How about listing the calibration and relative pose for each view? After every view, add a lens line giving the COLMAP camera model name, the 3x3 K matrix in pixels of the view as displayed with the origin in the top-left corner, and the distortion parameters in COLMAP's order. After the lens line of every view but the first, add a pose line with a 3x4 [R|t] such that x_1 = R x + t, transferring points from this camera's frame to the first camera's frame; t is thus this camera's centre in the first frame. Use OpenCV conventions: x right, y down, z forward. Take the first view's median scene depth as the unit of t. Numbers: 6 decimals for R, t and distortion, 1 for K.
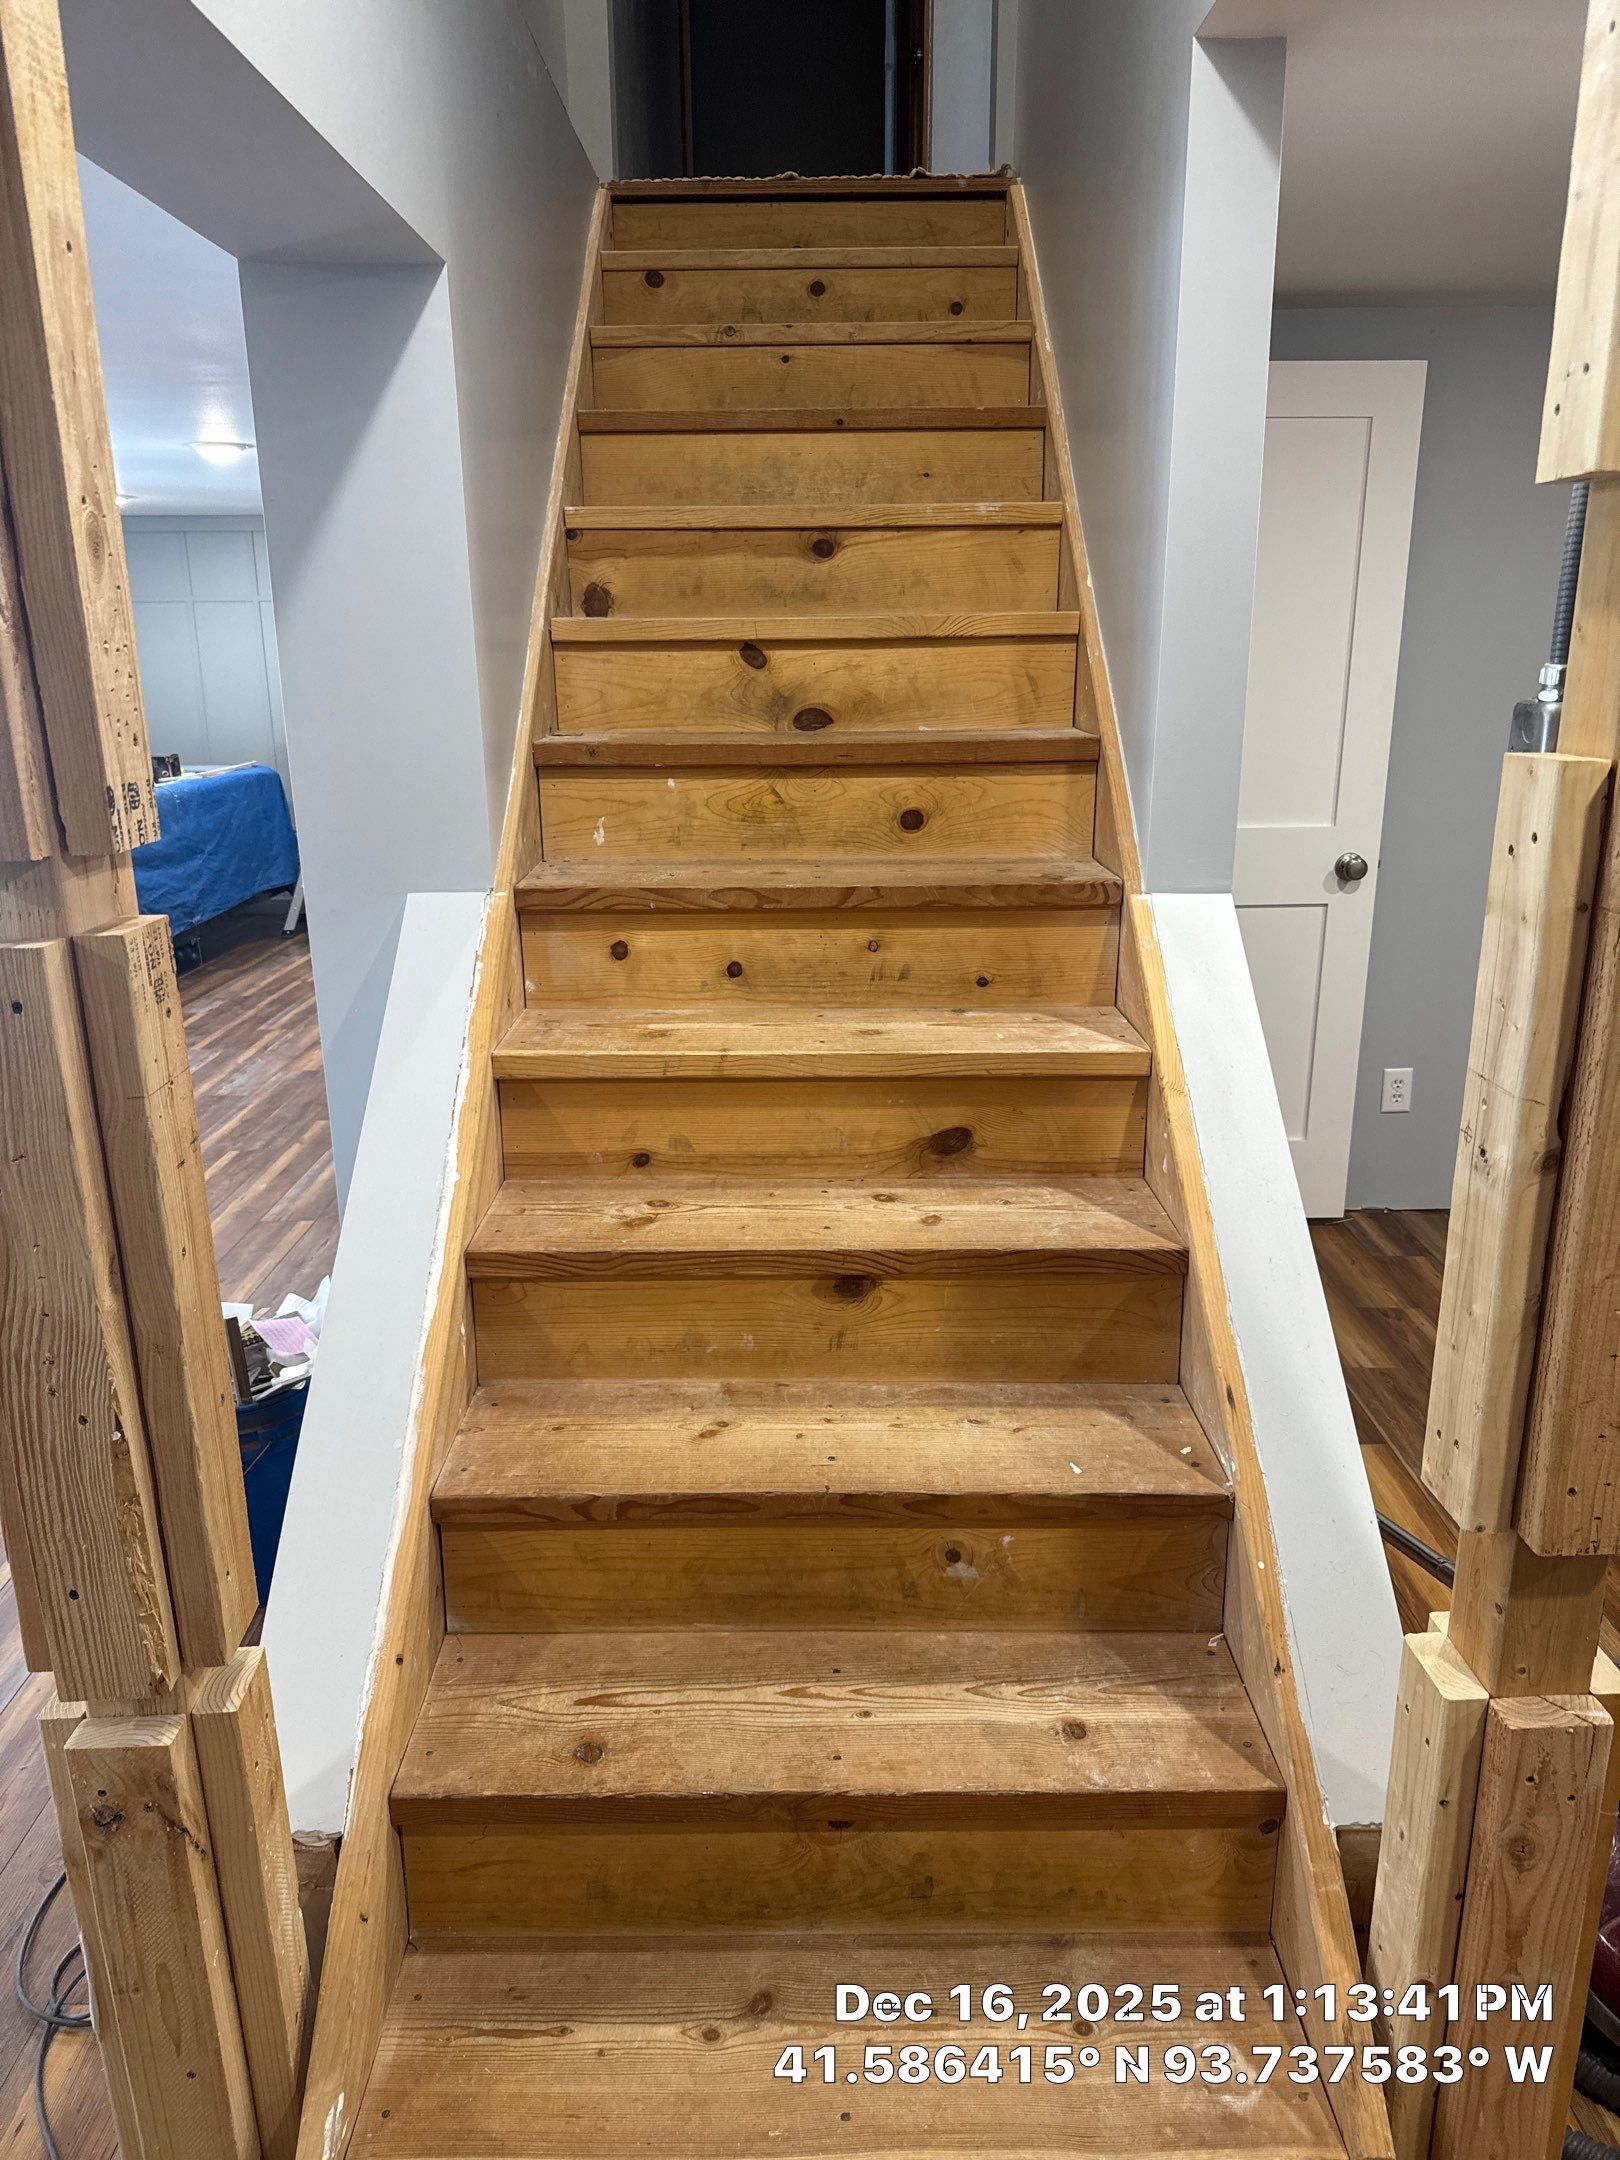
lens RADIAL K [[1515.4, 0, 812.7], [0, 1515.4, 1087.1], [0, 0, 1]] dist [0.065780, -0.077321]
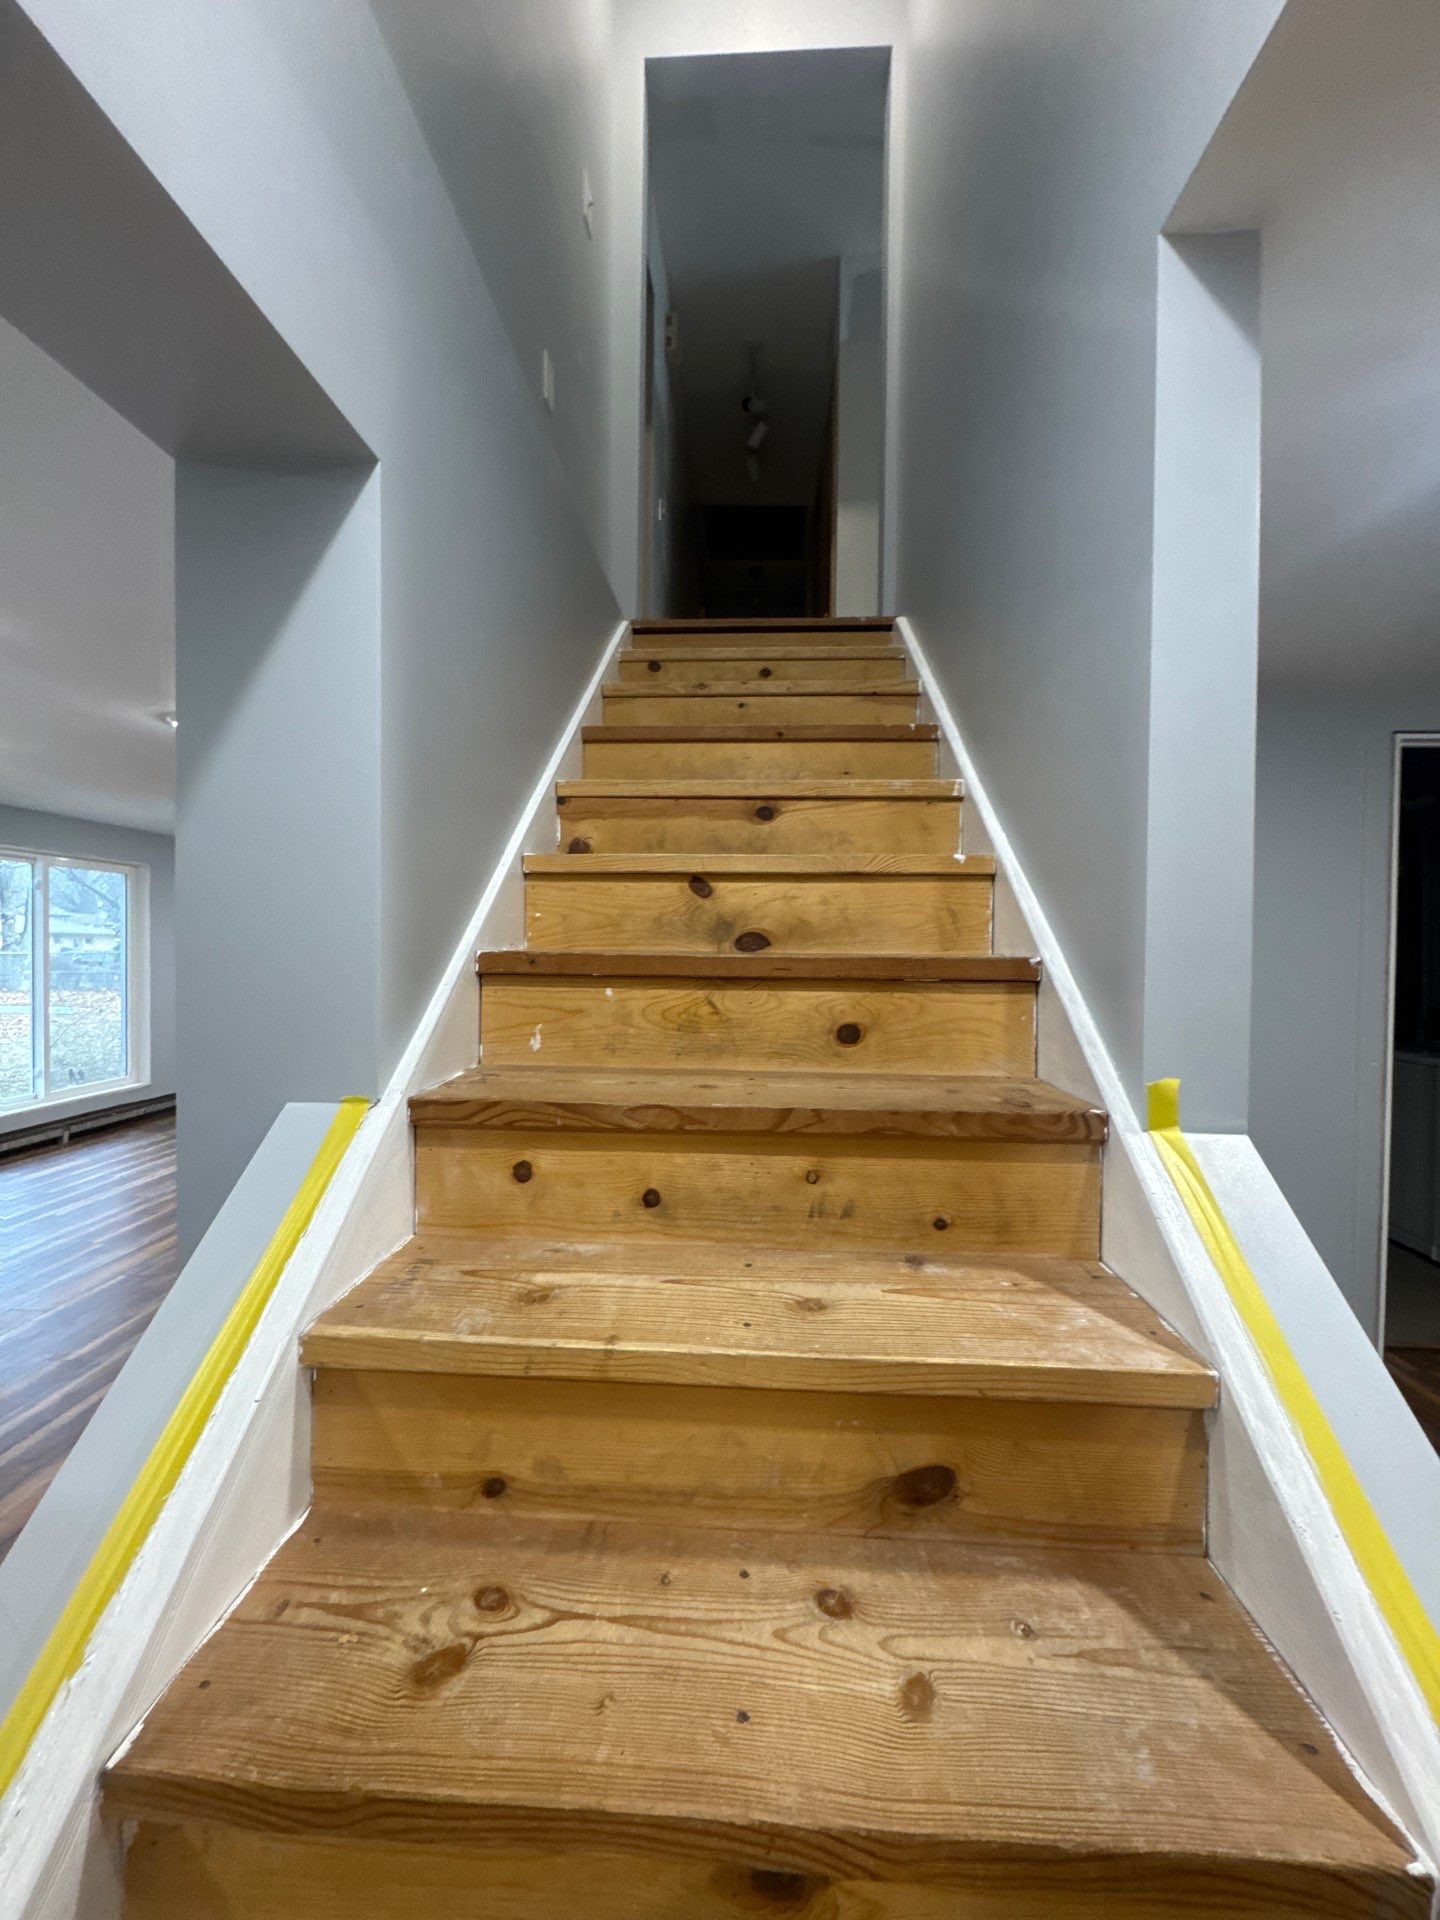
lens RADIAL K [[761.3, 0, 716.5], [0, 761.3, 961.7], [0, 0, 1]] dist [-0.004127, 0.000797]
pose [[0.997932, 0.021559, -0.060563, 0.011116], [-0.036636, 0.964860, -0.260198, -0.113743], [0.052825, 0.261879, 0.963654, 0.640335]]
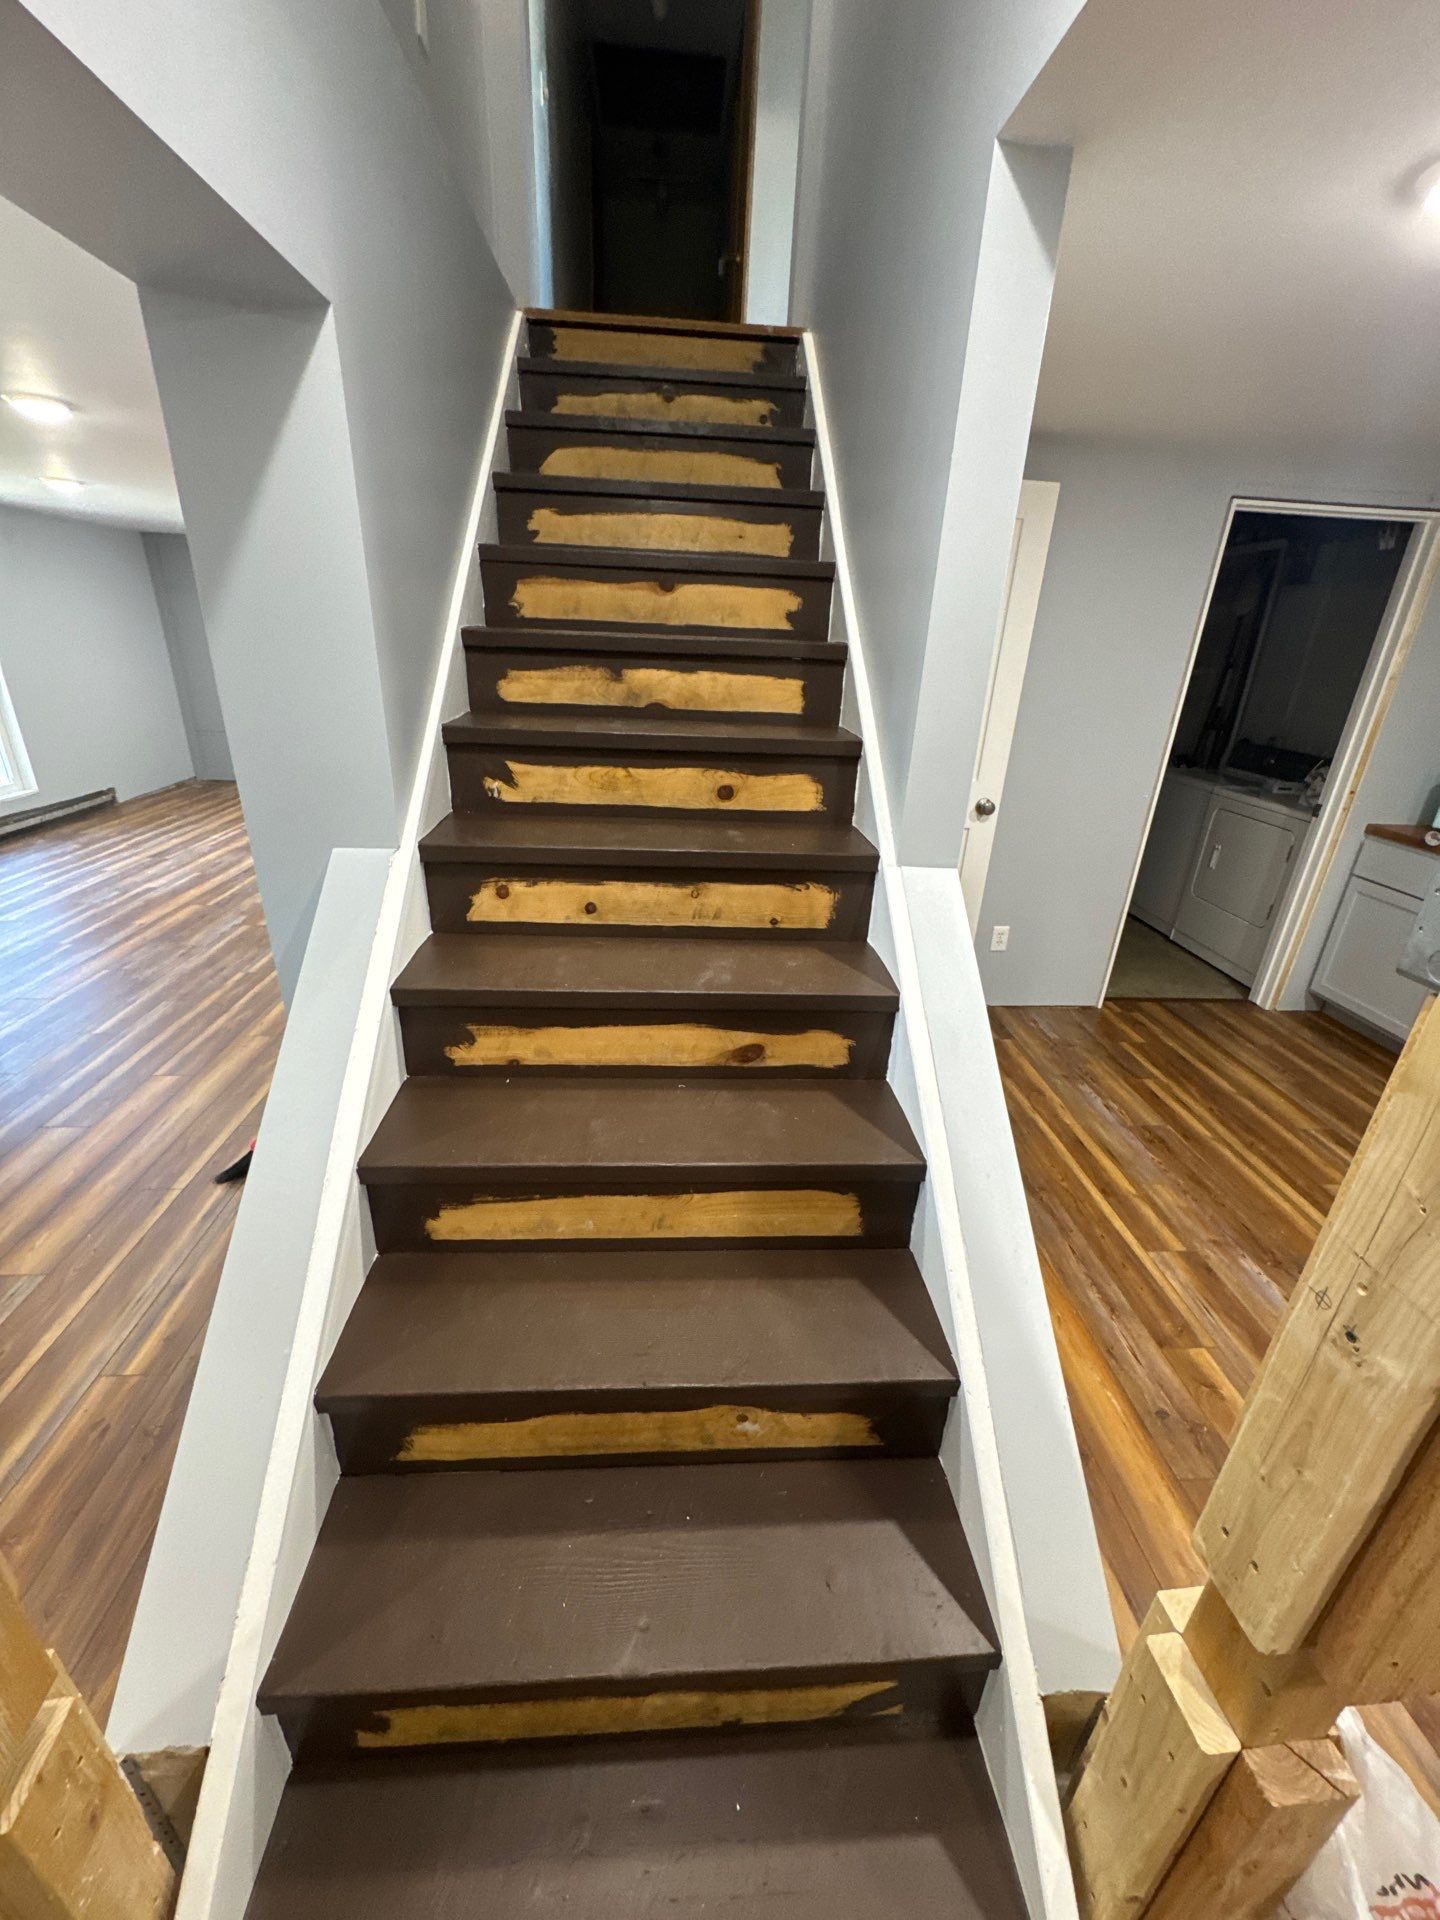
lens RADIAL K [[761.3, 0, 718.4], [0, 761.3, 961.3], [0, 0, 1]] dist [-0.004127, 0.000797]
pose [[0.996824, 0.023044, 0.076223, 0.012906], [-0.032254, 0.992019, 0.121894, -0.137680], [-0.072806, -0.123965, 0.989612, 0.375402]]
